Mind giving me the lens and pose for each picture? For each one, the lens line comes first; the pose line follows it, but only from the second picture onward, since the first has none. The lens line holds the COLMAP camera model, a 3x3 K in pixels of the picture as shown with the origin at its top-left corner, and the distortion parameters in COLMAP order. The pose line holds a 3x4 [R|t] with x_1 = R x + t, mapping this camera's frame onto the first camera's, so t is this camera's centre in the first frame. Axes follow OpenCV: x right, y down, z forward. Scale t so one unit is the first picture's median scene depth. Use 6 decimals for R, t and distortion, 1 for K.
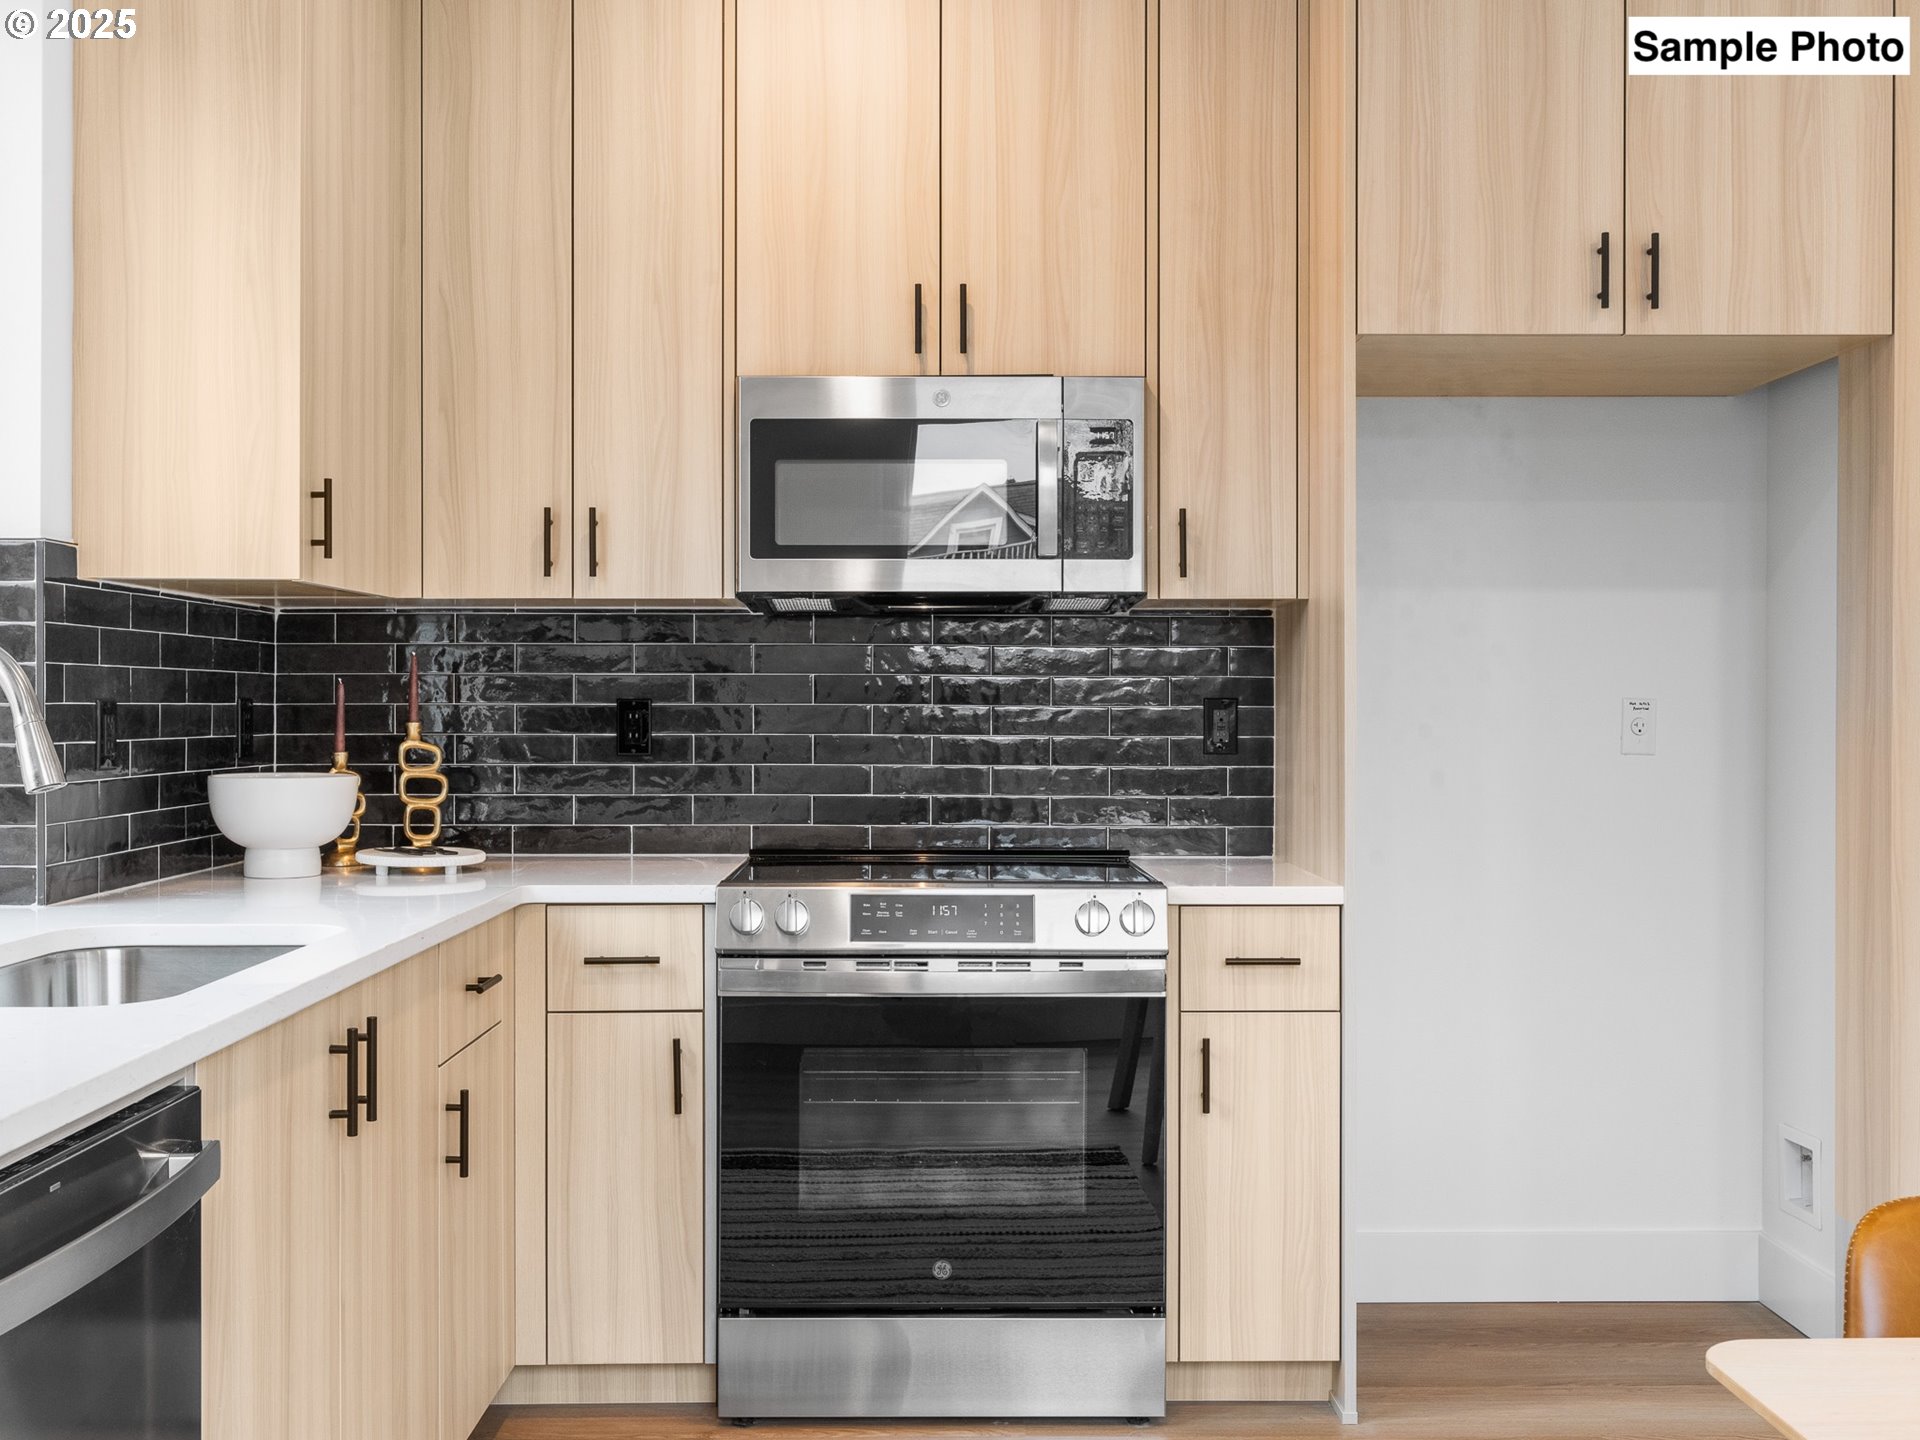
lens RADIAL K [[1923.3, 0, 962.0], [0, 1923.3, 706.1], [0, 0, 1]] dist [0.012725, 0.001710]
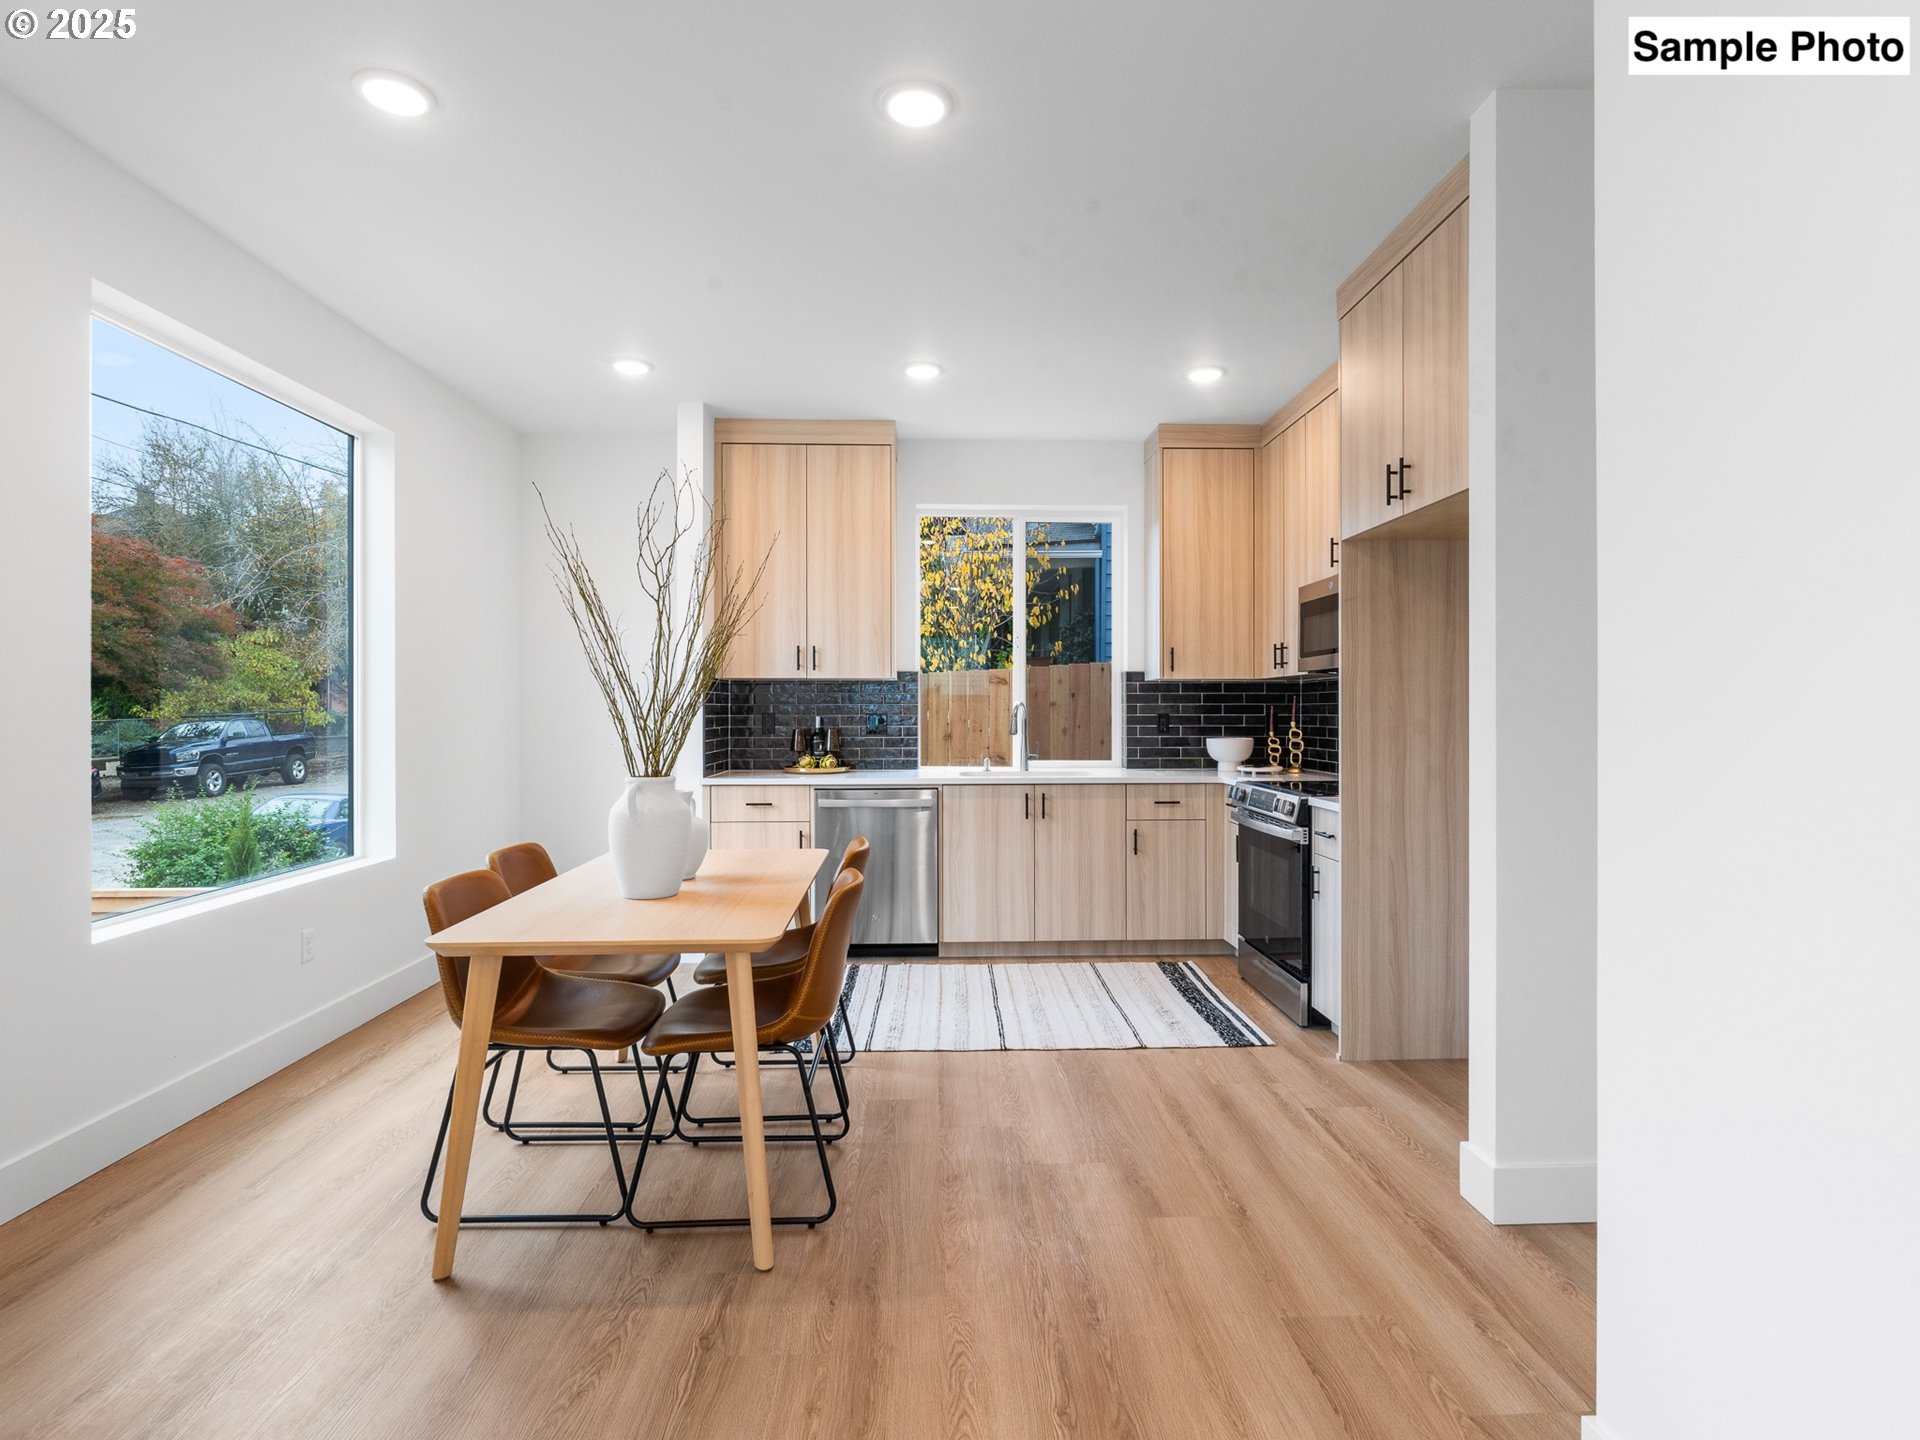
lens RADIAL K [[971.4, 0, 958.9], [0, 971.4, 706.3], [0, 0, 1]] dist [-0.000856, 0.000088]
pose [[0.020820, -0.003636, -0.999777, 1.183296], [-0.000021, 0.999993, -0.003637, -0.009237], [0.999783, 0.000096, 0.020820, 0.533258]]
